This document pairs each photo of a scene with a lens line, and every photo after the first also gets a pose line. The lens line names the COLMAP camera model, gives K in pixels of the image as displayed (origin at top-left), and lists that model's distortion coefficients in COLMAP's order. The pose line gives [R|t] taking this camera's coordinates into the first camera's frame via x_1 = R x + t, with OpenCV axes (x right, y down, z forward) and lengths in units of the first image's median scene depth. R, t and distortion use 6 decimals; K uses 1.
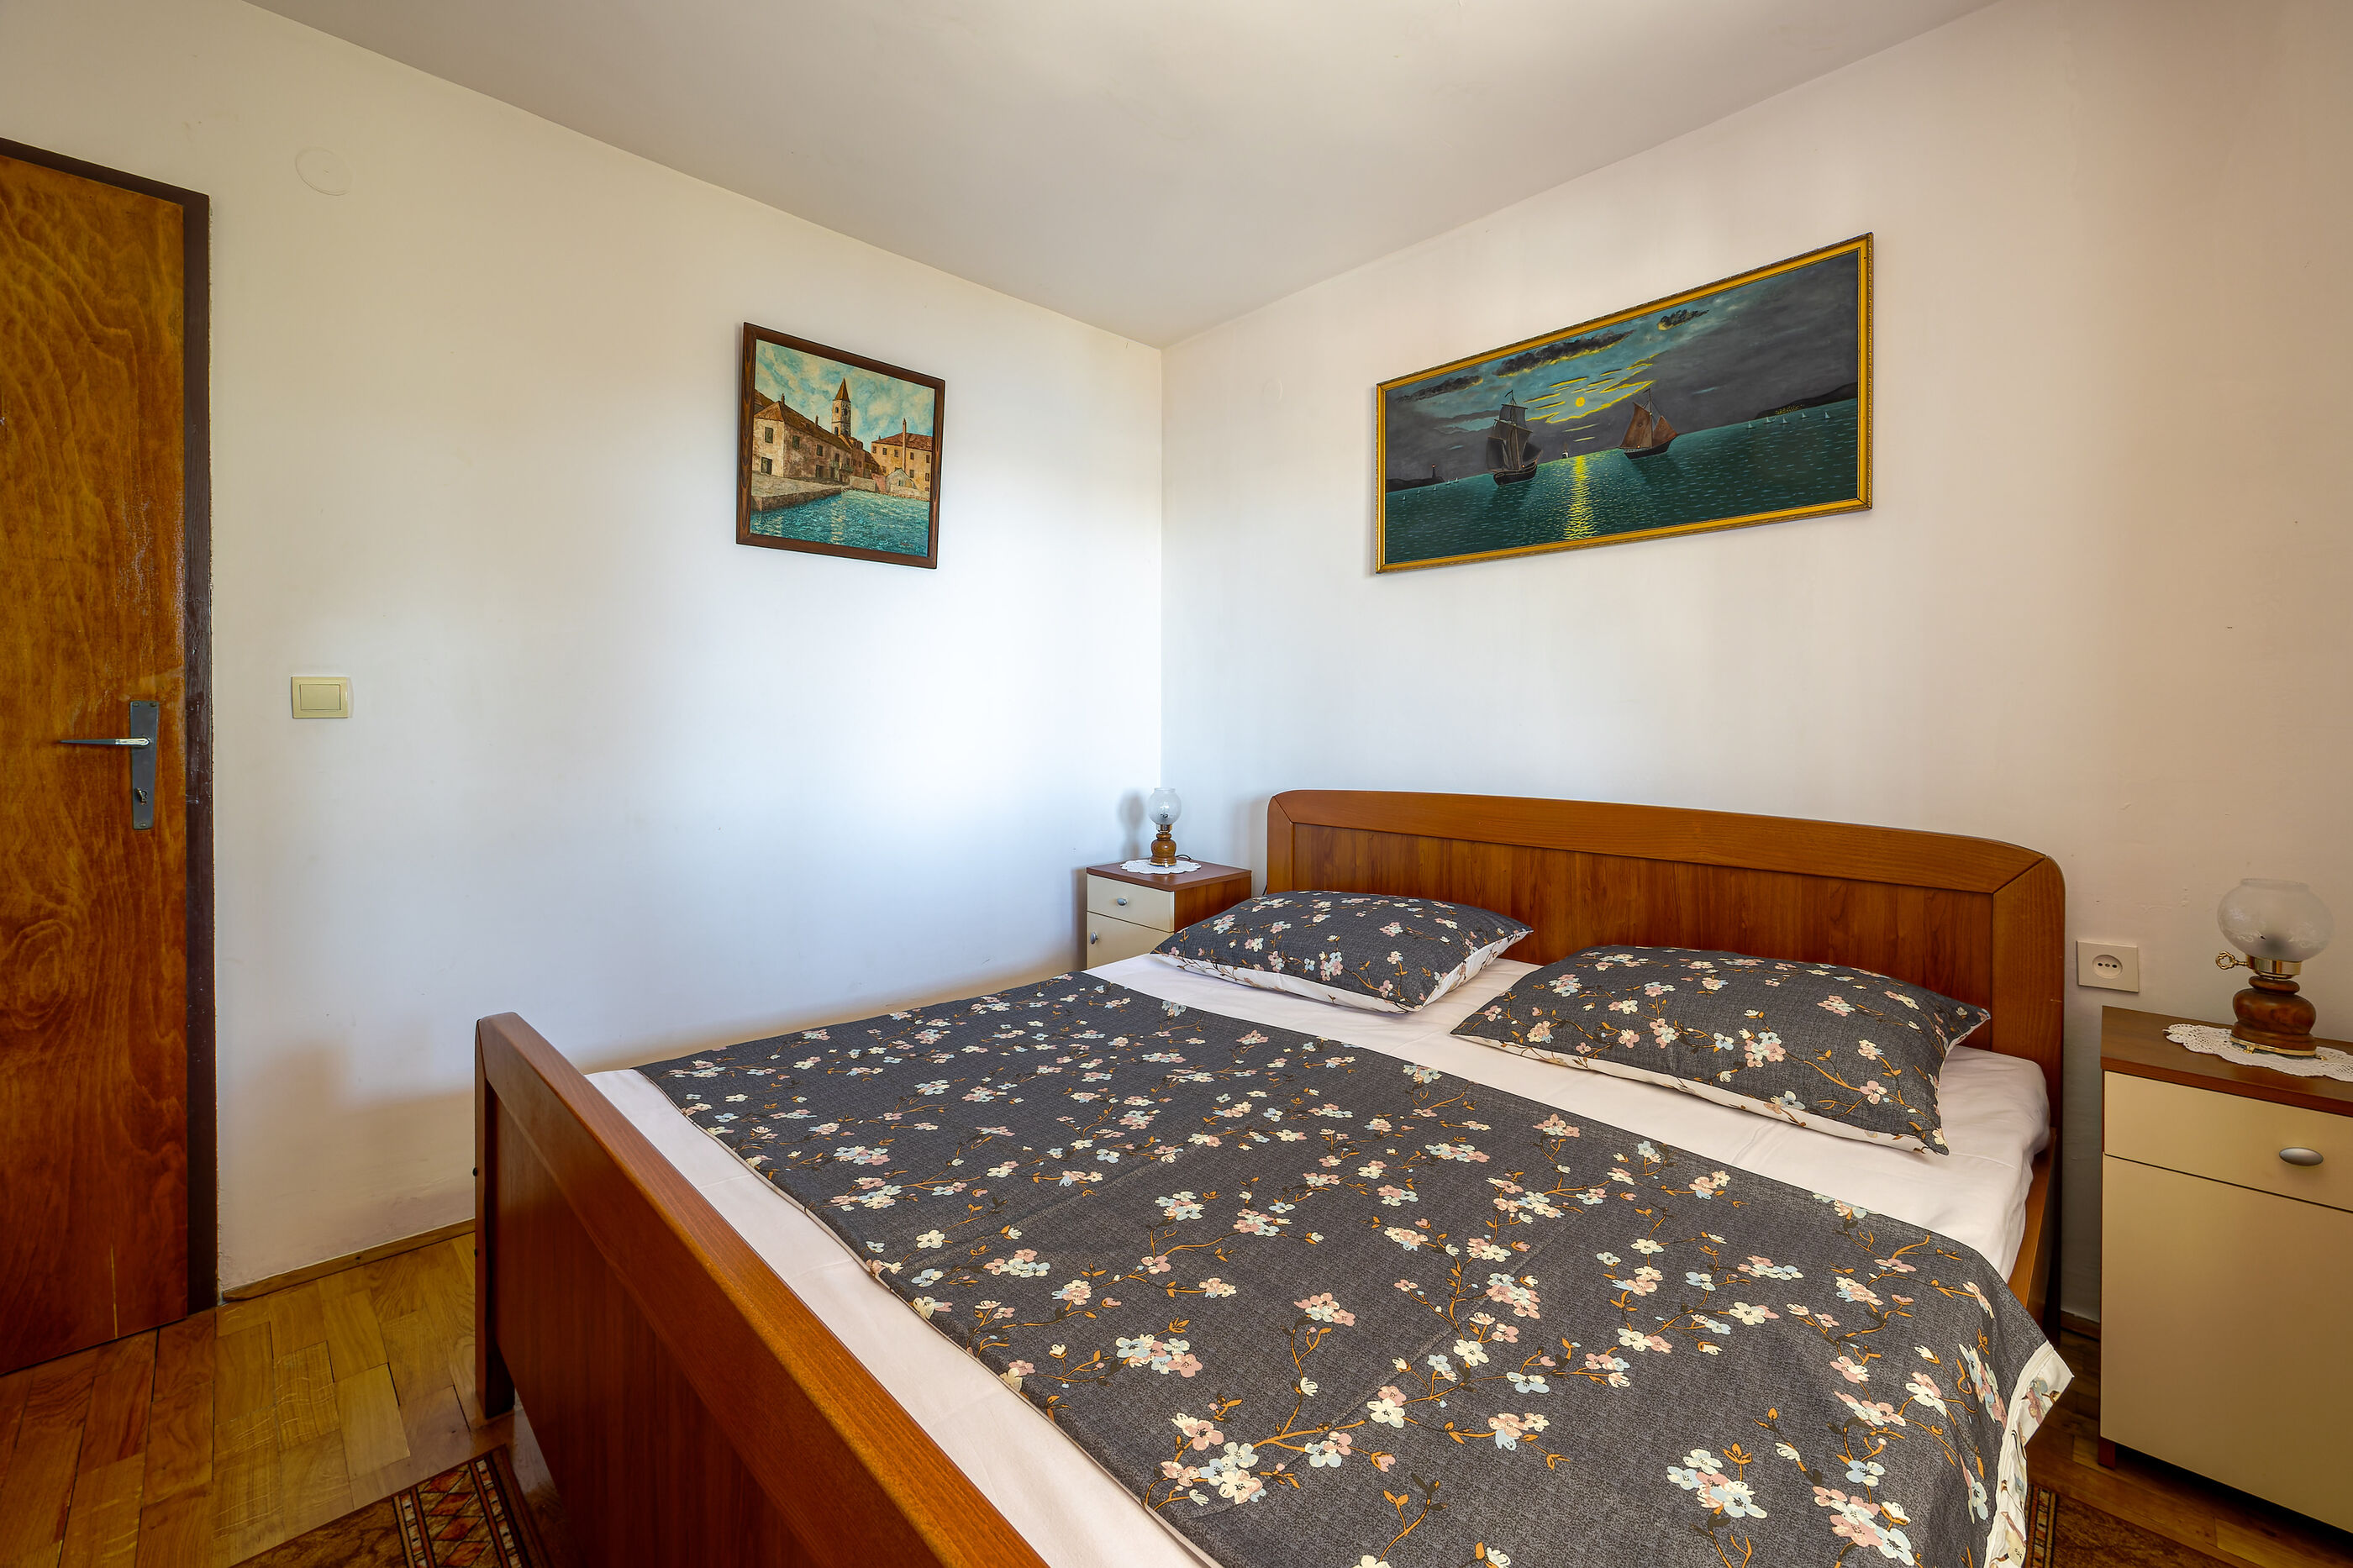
lens RADIAL K [[969.1, 0, 1195.6], [0, 969.1, 723.8], [0, 0, 1]] dist [-0.009242, 0.008586]
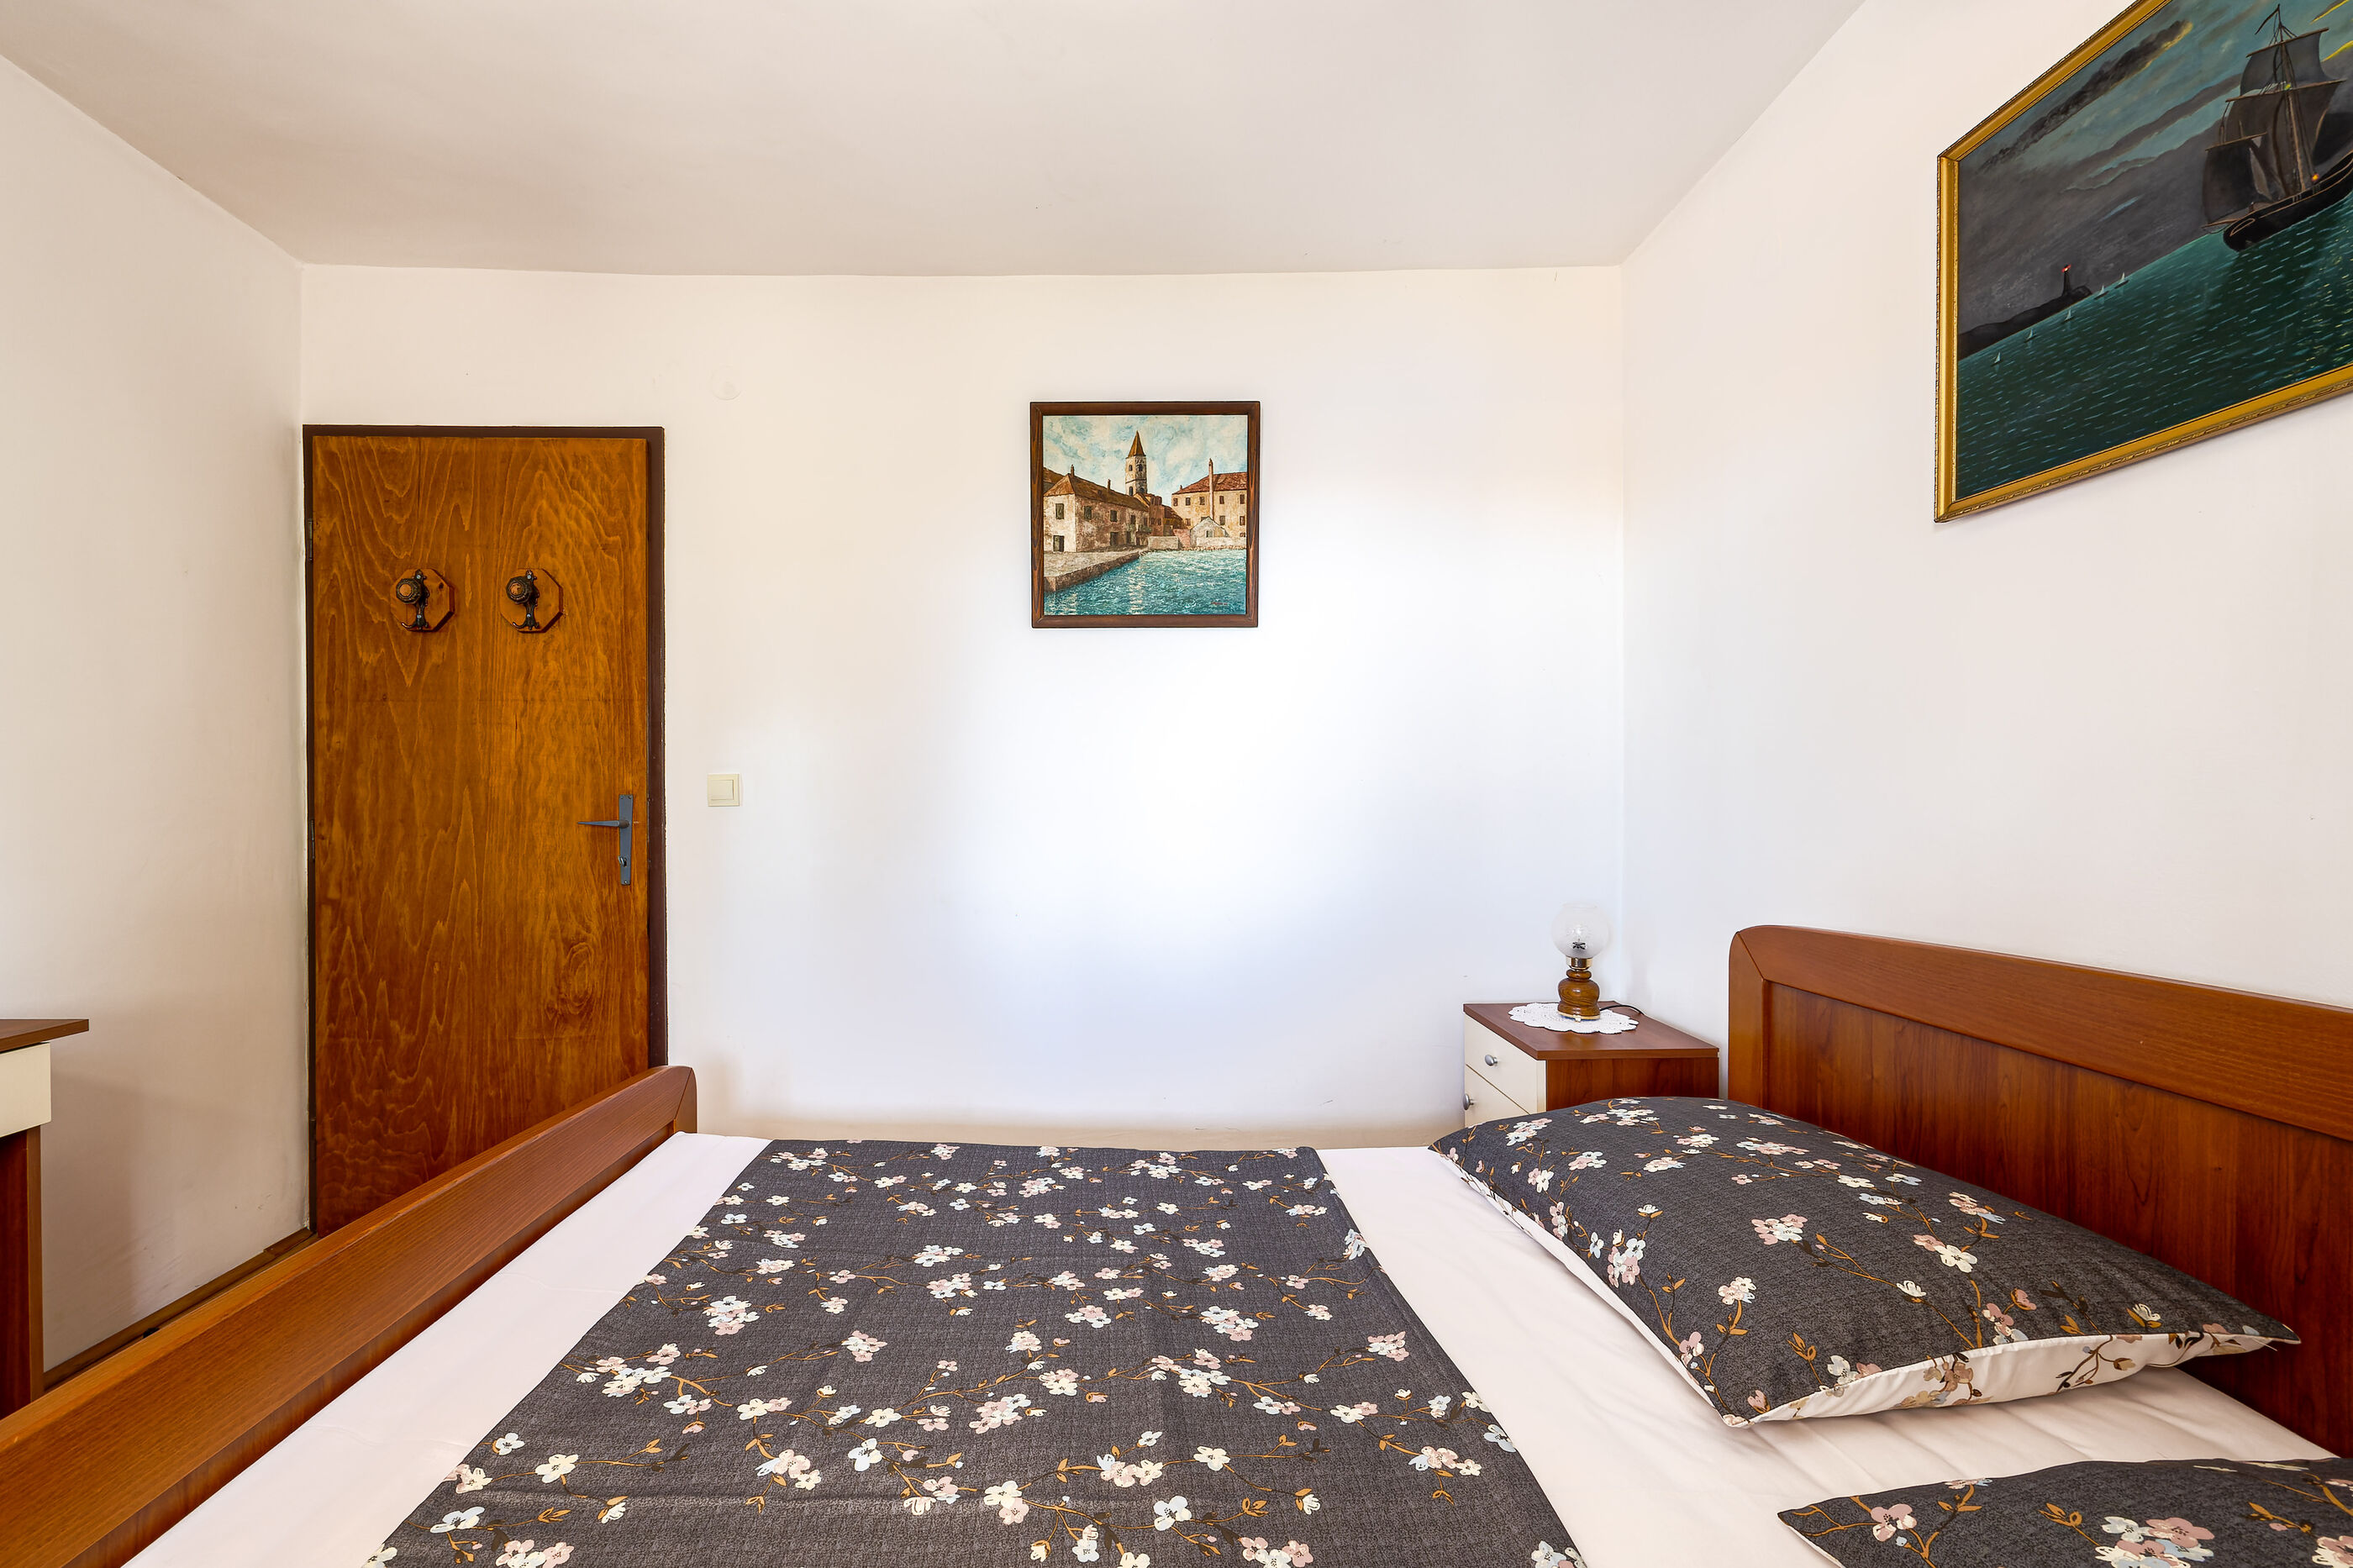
lens RADIAL K [[966.8, 0, 1088.2], [0, 966.8, 803.6], [0, 0, 1]] dist [-0.001469, 0.000102]
pose [[0.689225, -0.001744, -0.724546, 0.307894], [0.002527, 0.999997, -0.000003, -0.006608], [0.724543, -0.001829, 0.689227, 0.390045]]
